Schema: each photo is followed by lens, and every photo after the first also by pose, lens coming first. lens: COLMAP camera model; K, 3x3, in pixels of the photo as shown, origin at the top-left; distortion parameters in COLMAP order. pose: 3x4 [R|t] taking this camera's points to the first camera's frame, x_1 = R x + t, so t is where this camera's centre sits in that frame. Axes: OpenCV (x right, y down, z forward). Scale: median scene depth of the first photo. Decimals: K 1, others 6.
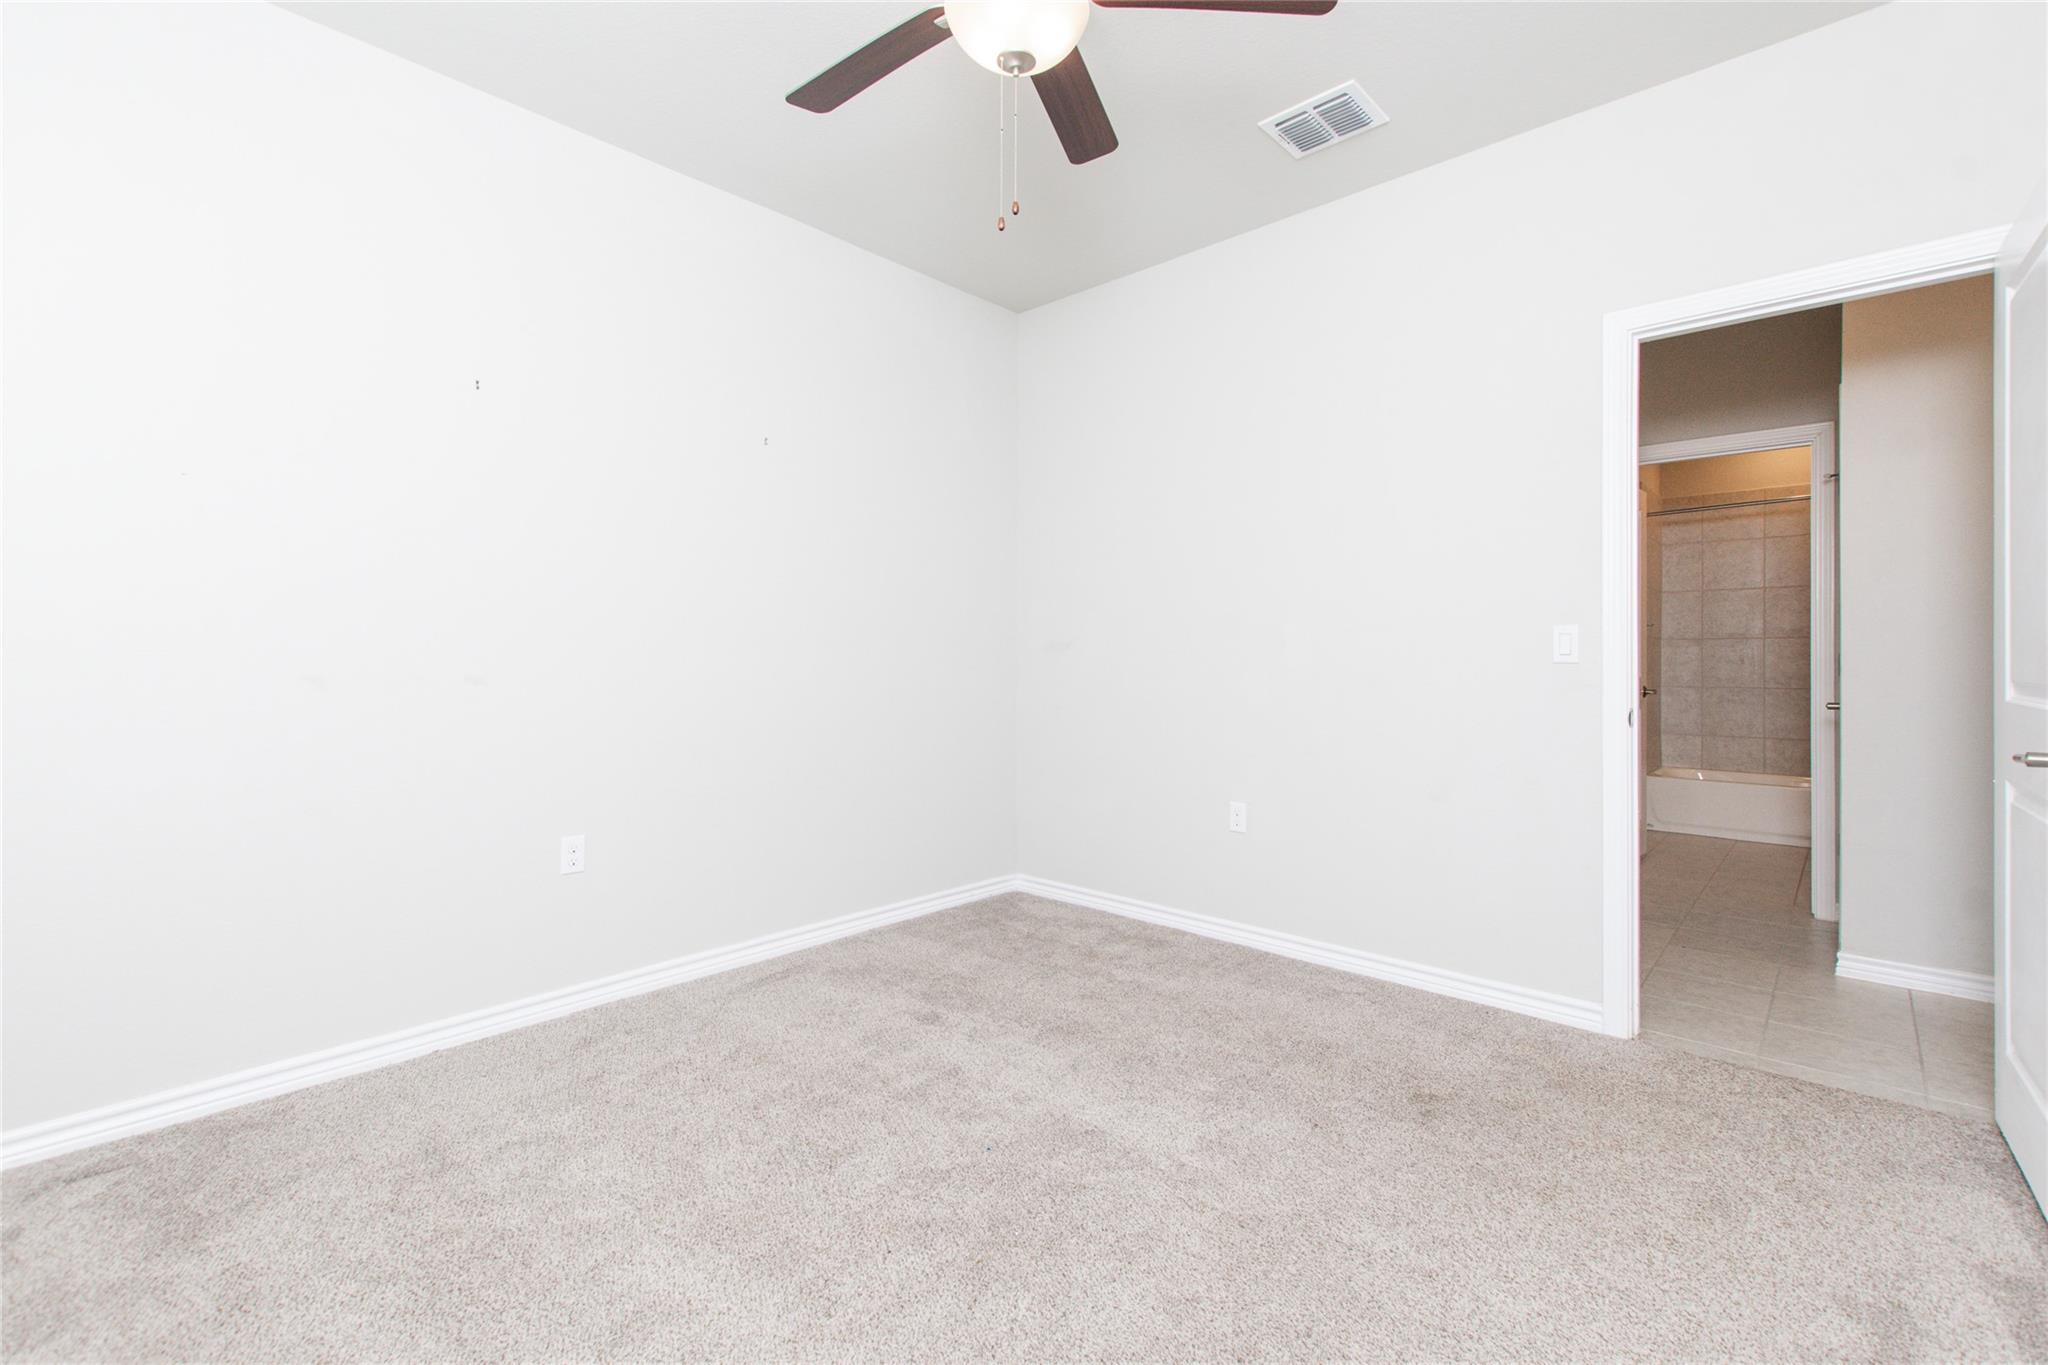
lens RADIAL K [[892.0, 0, 1037.2], [0, 892.0, 671.9], [0, 0, 1]] dist [-0.002249, -0.000062]
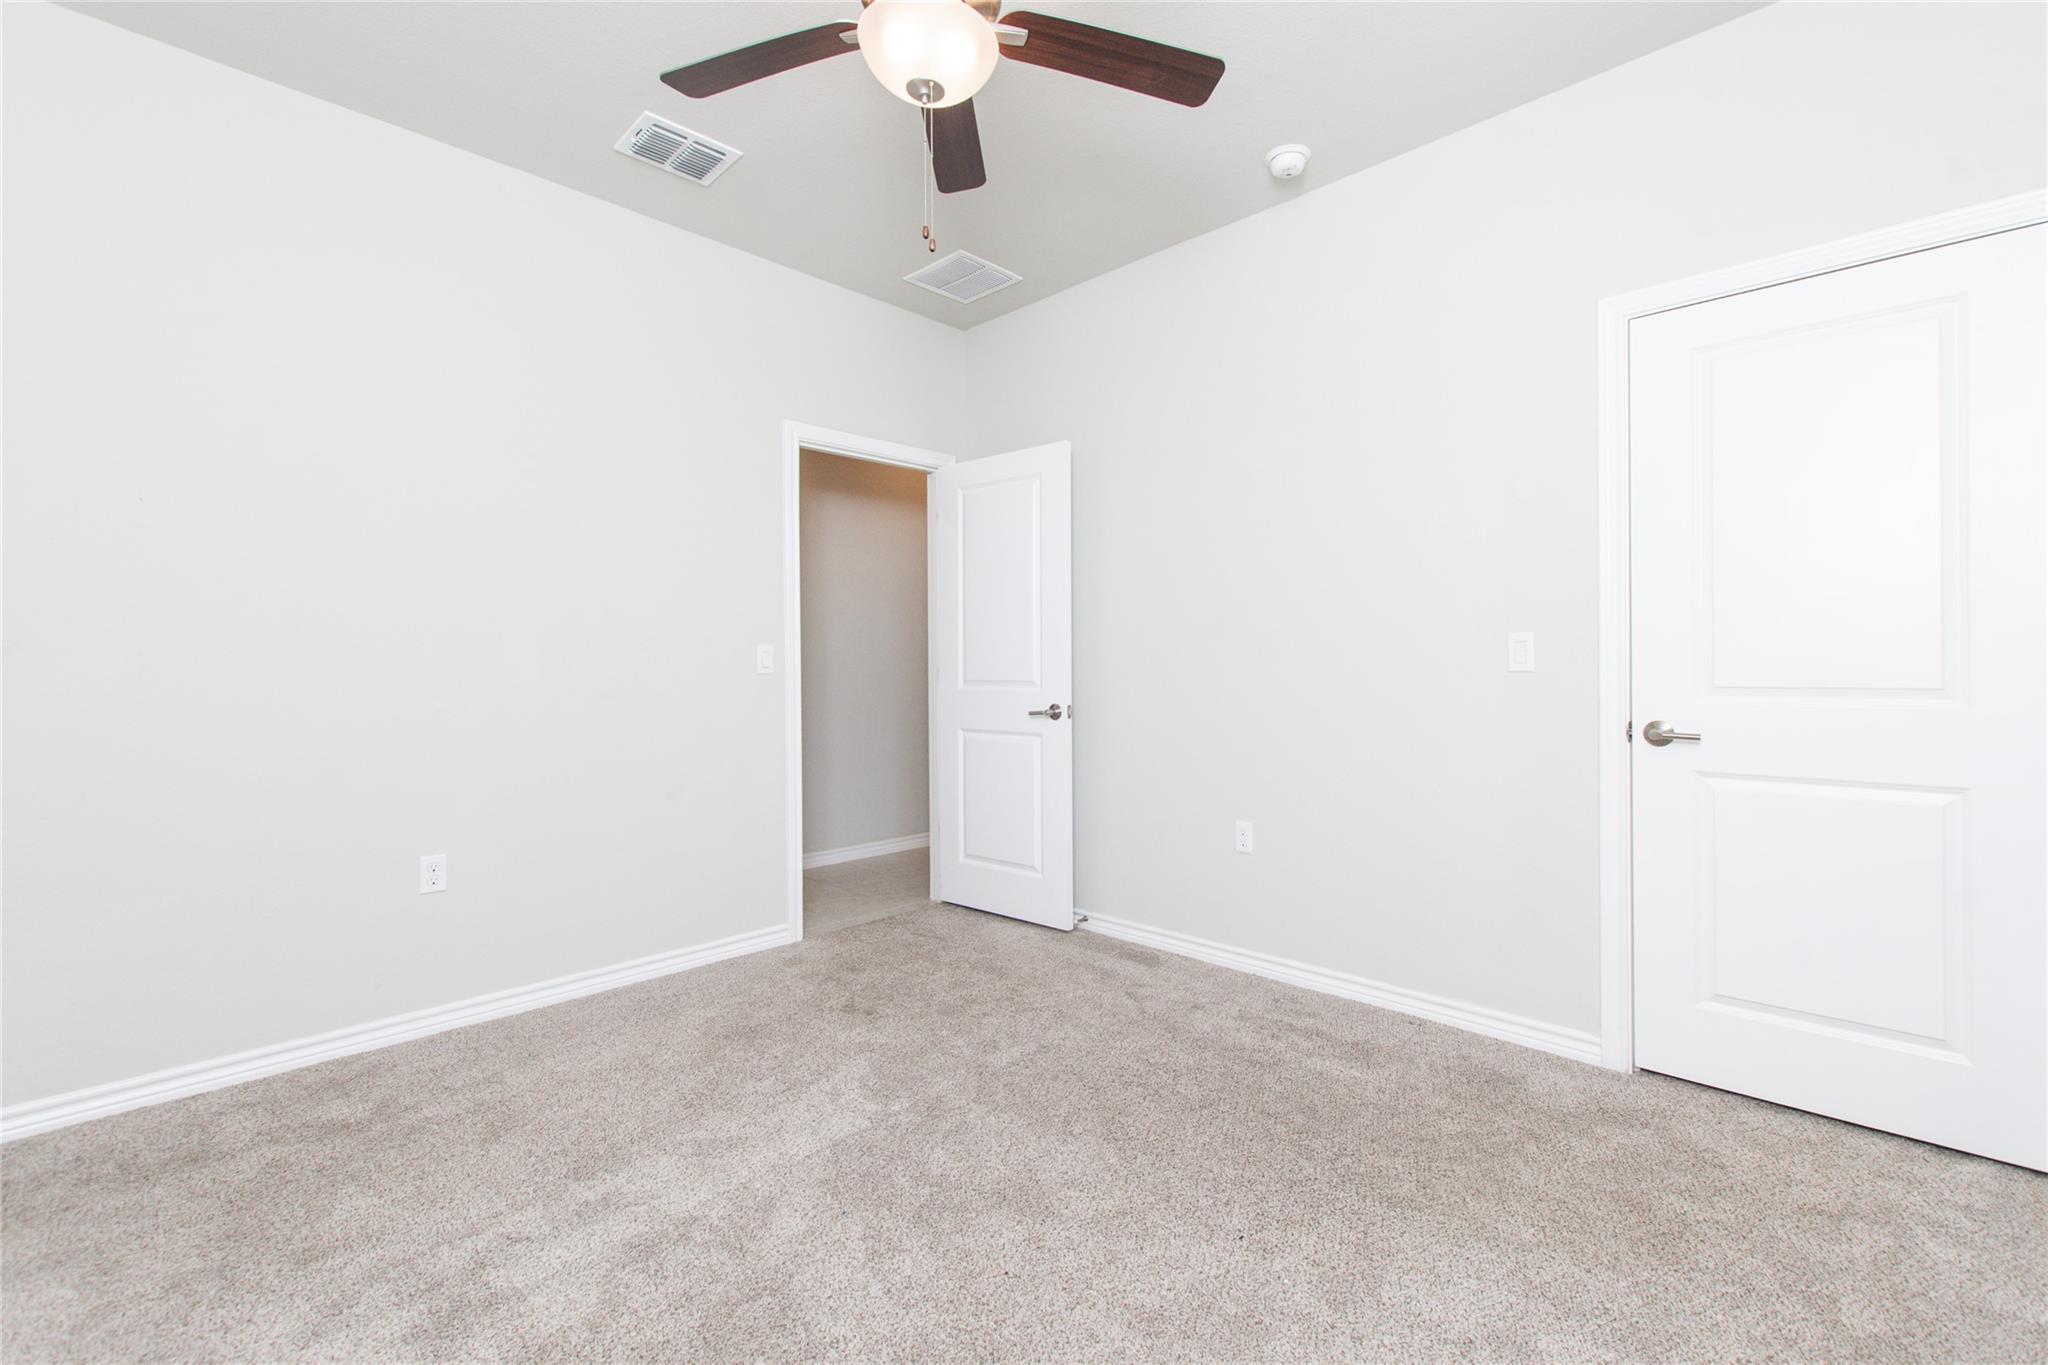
lens RADIAL K [[892.0, 0, 1037.2], [0, 892.0, 671.9], [0, 0, 1]] dist [-0.002249, -0.000062]
pose [[0.016431, -0.004138, 0.999856, -0.759926], [0.019242, 0.999808, 0.003822, -0.009949], [-0.999680, 0.019176, 0.016507, 0.619007]]
